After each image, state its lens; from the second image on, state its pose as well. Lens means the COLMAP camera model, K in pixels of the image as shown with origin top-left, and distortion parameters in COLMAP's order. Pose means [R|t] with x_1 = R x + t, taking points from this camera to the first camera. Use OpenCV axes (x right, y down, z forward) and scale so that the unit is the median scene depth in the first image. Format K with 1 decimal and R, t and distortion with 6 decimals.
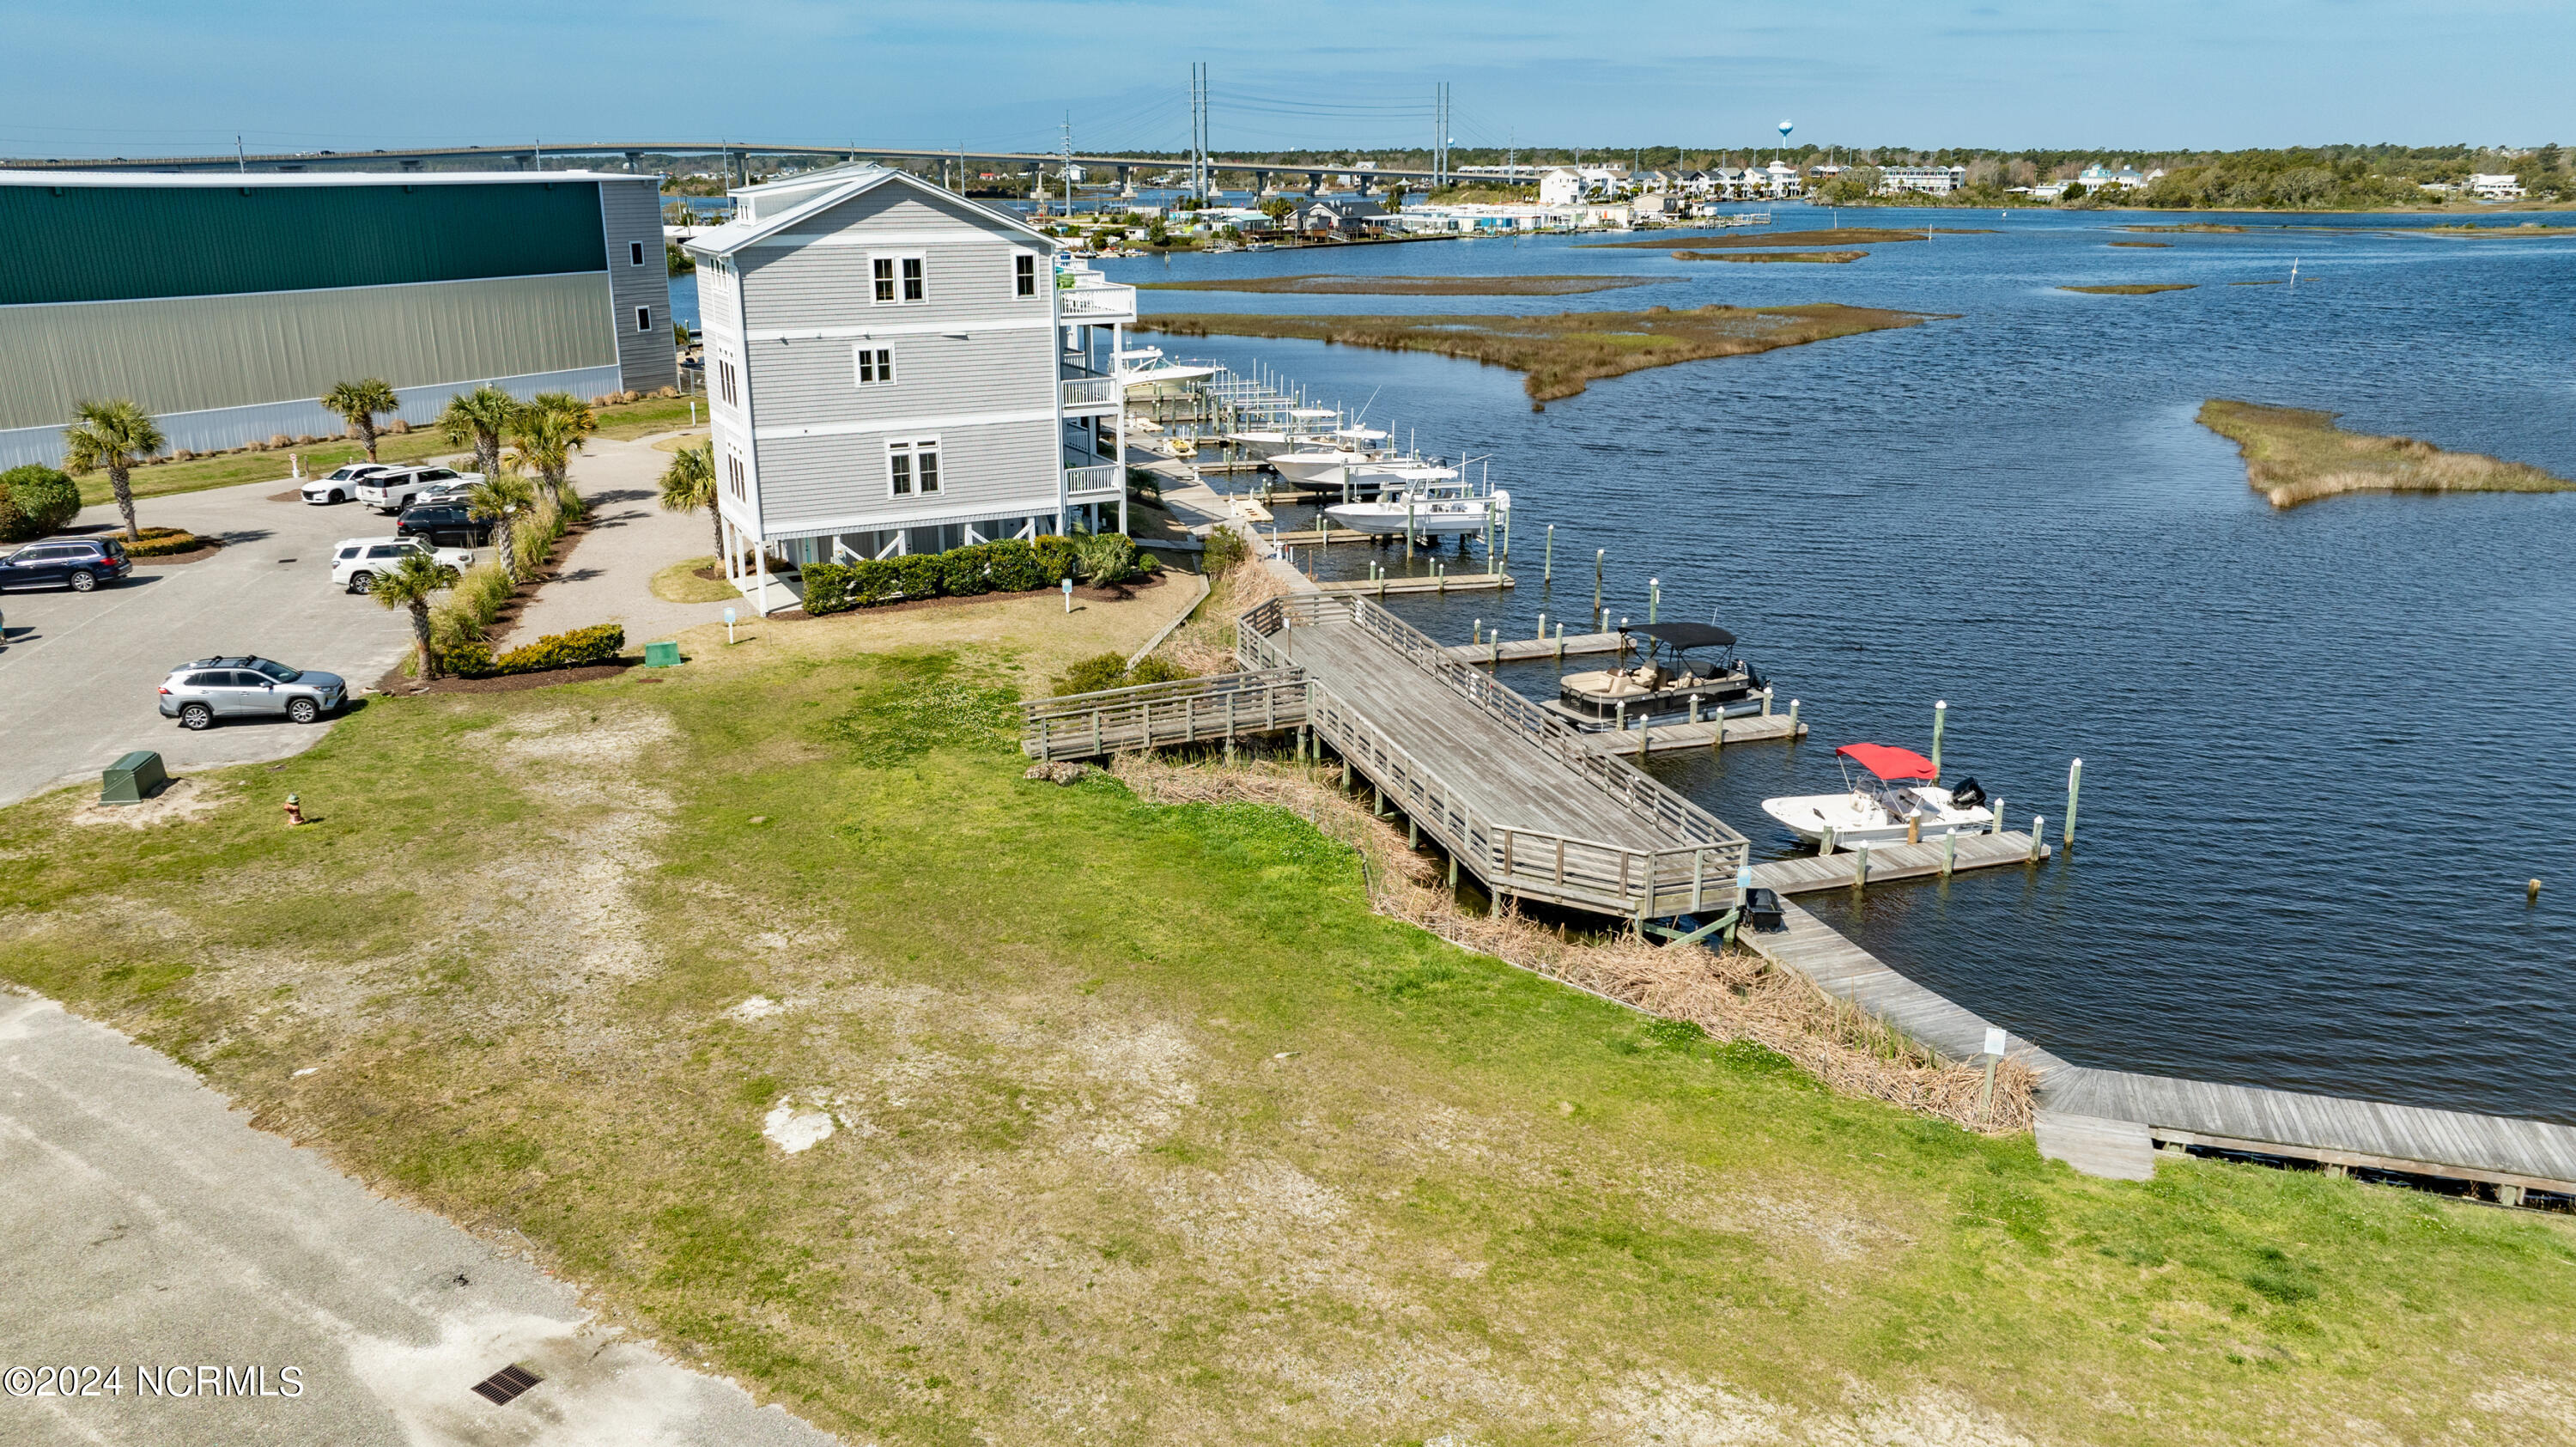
lens RADIAL K [[1825.2, 0, 1288.0], [0, 1825.2, 723.5], [0, 0, 1]] dist [-0.018232, 0.001959]
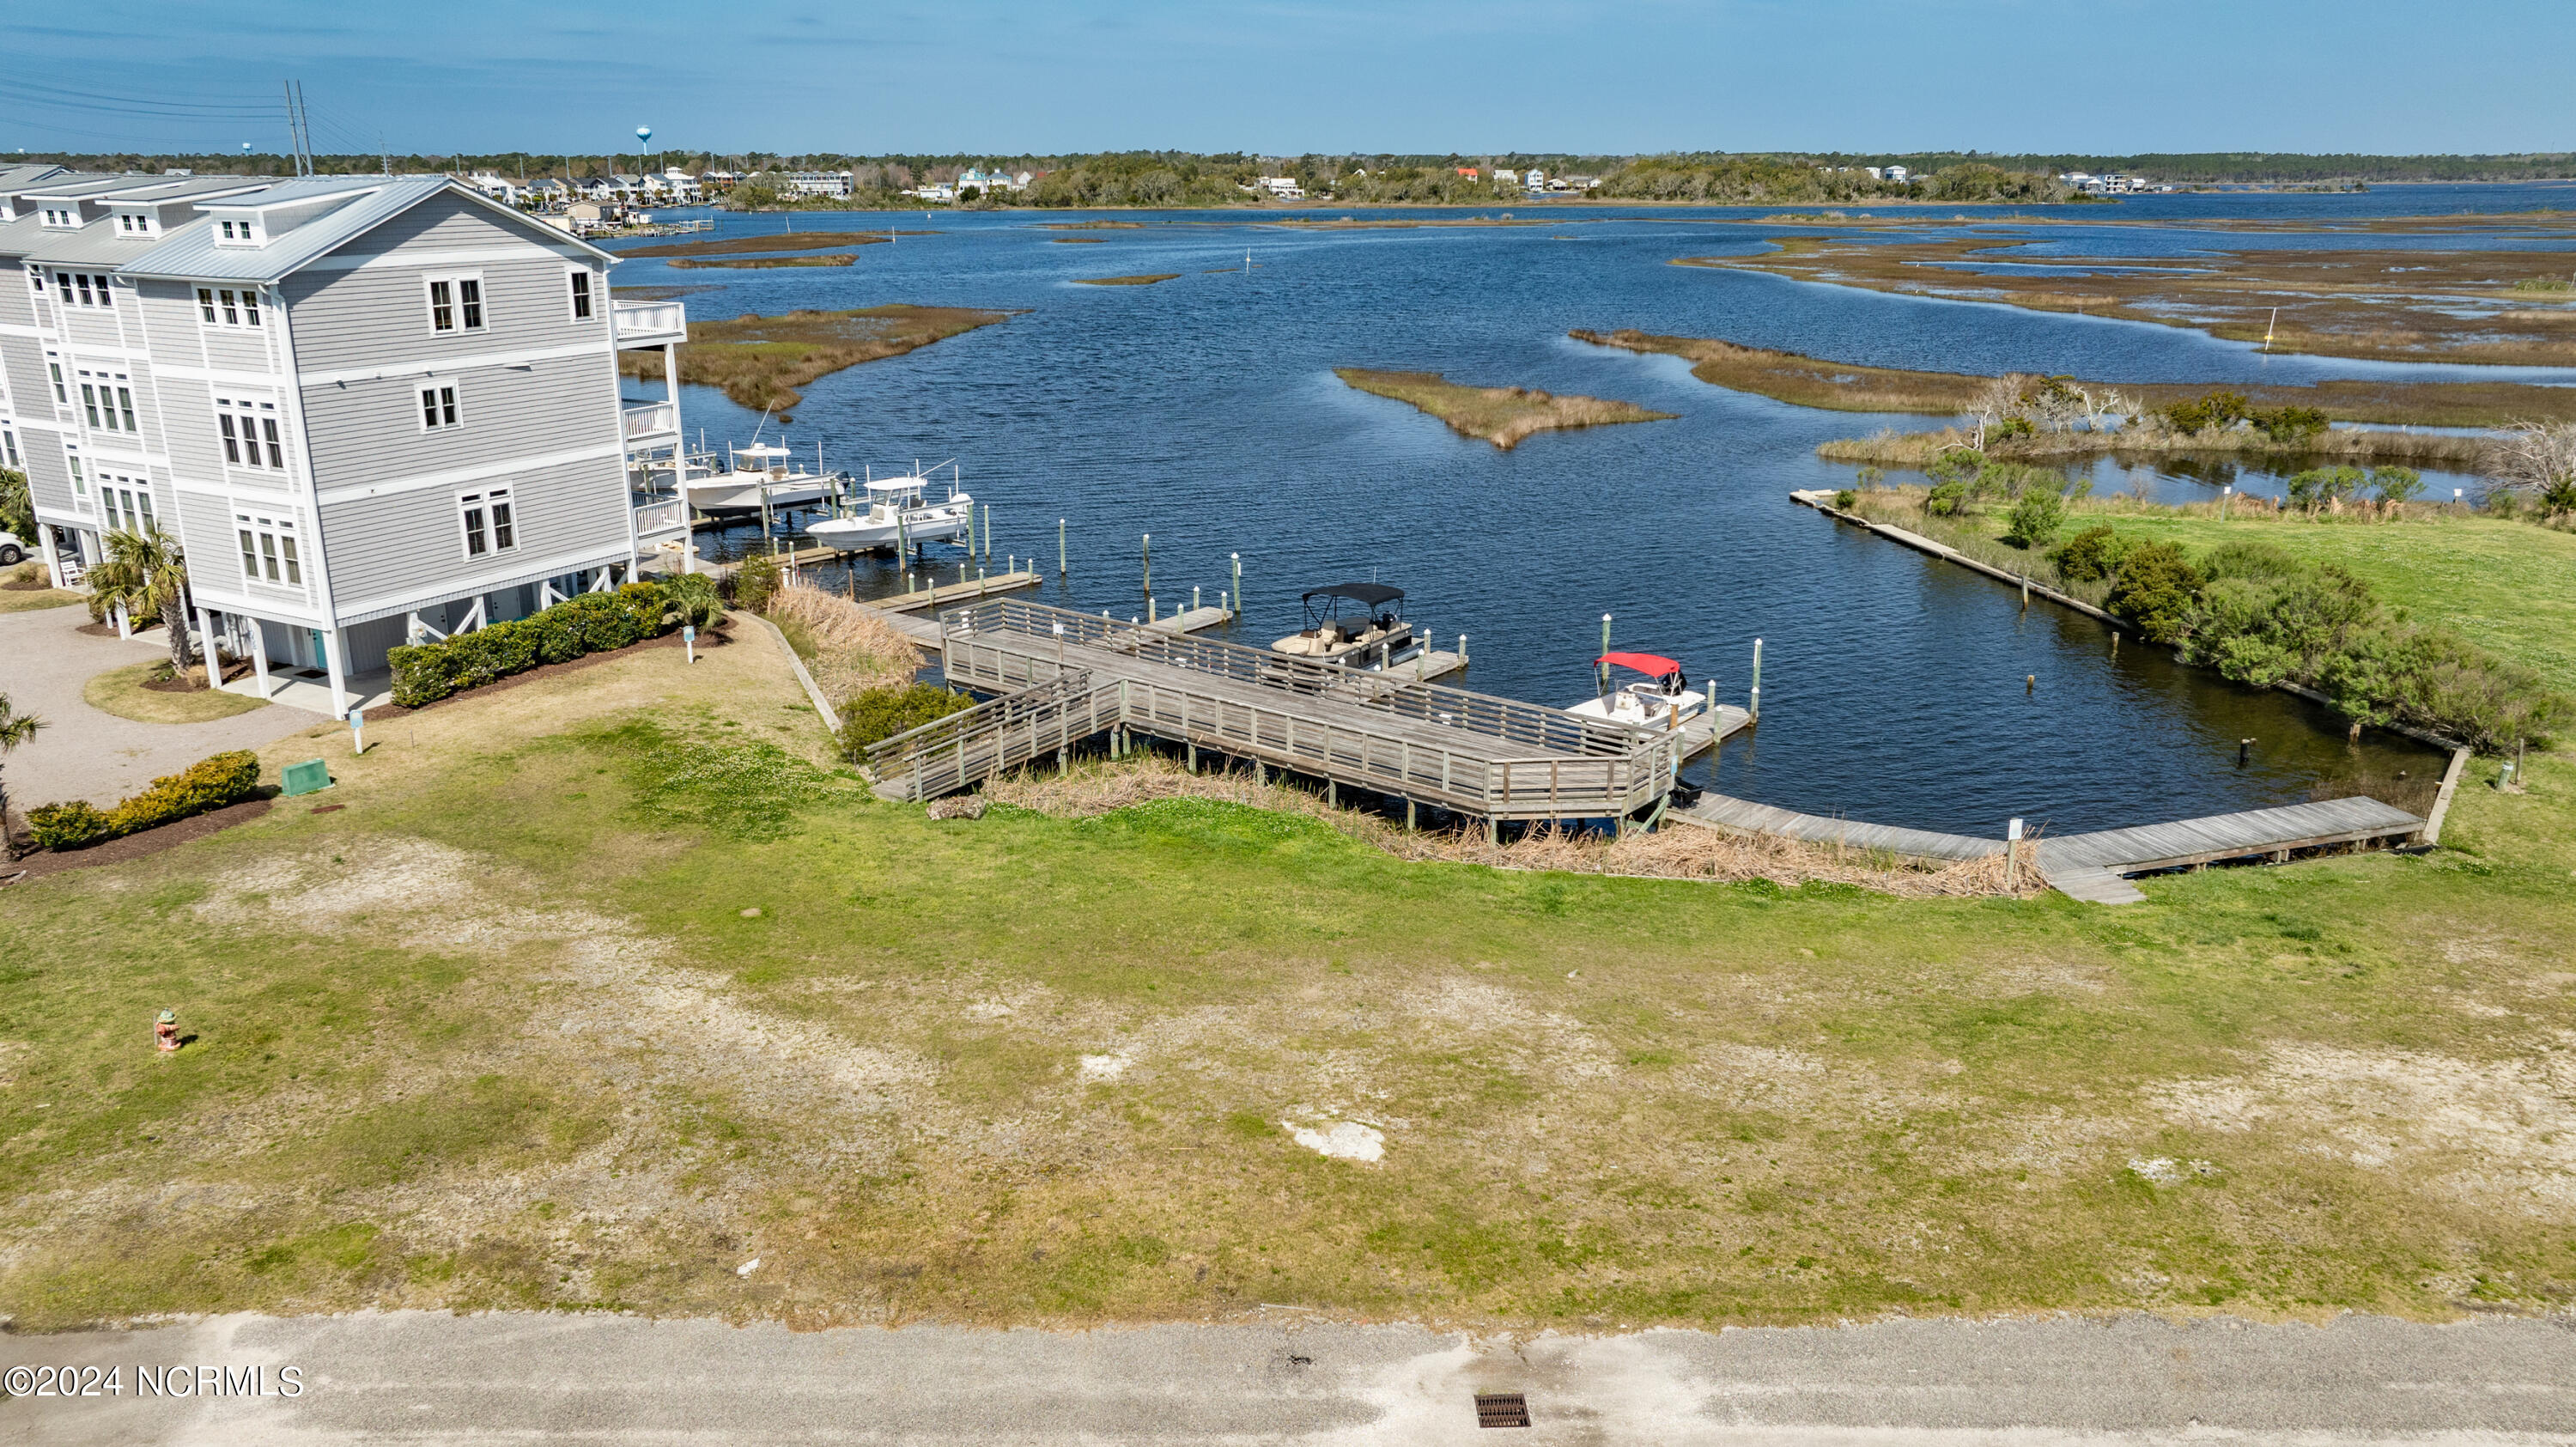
lens RADIAL K [[1825.2, 0, 1288.0], [0, 1825.2, 723.5], [0, 0, 1]] dist [-0.018232, 0.001959]
pose [[0.829736, -0.163280, 0.533739, -0.374902], [0.164847, 0.985285, 0.045151, -0.024070], [-0.533257, 0.050522, 0.844443, 0.081288]]
